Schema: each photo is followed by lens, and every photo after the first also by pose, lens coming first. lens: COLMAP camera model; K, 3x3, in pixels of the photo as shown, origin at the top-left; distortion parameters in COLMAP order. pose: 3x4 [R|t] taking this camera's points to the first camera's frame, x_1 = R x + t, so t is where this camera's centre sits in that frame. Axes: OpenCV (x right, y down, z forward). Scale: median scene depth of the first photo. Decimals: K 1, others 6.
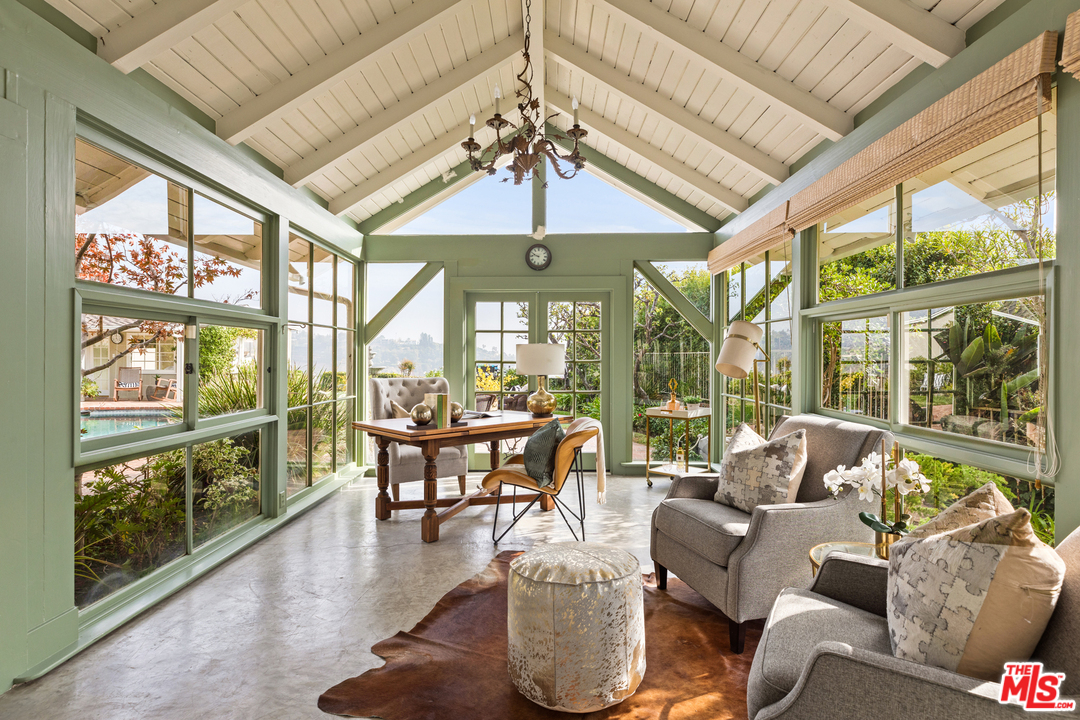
lens RADIAL K [[513.1, 0, 546.7], [0, 513.1, 358.0], [0, 0, 1]] dist [0.003230, 0.000247]
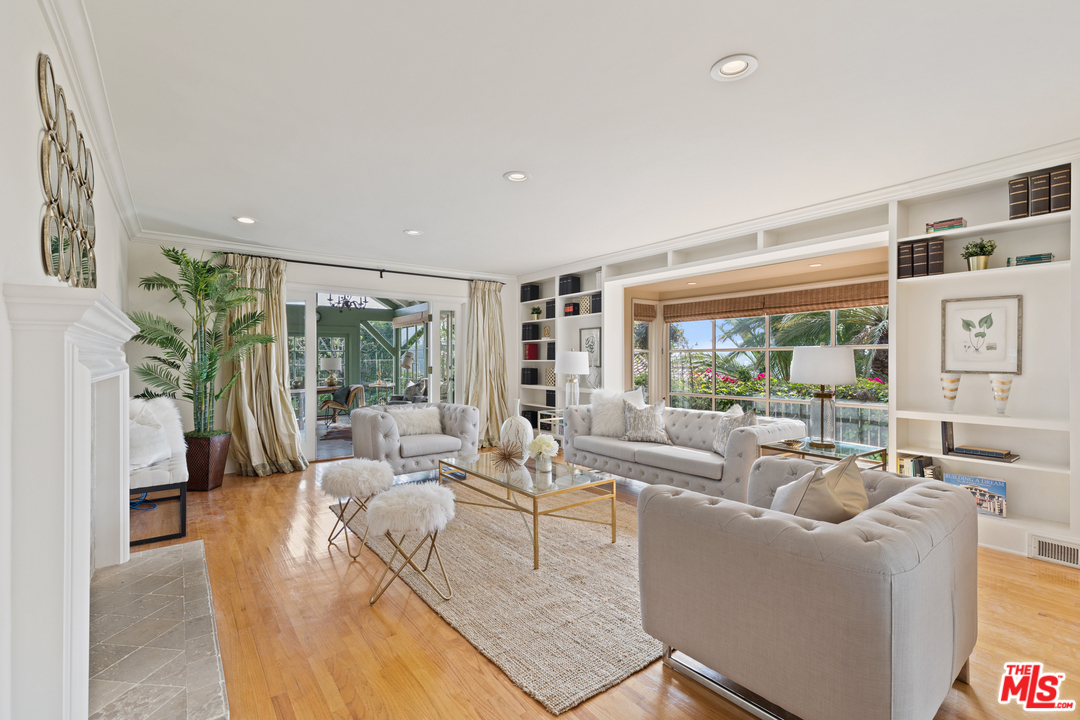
lens RADIAL K [[481.2, 0, 542.6], [0, 481.2, 359.6], [0, 0, 1]] dist [0.002383, 0.000632]
pose [[0.794786, -0.019822, 0.606567, -0.557504], [0.018328, 0.999795, 0.008658, -0.017697], [-0.606614, 0.004235, 0.794986, -1.363225]]
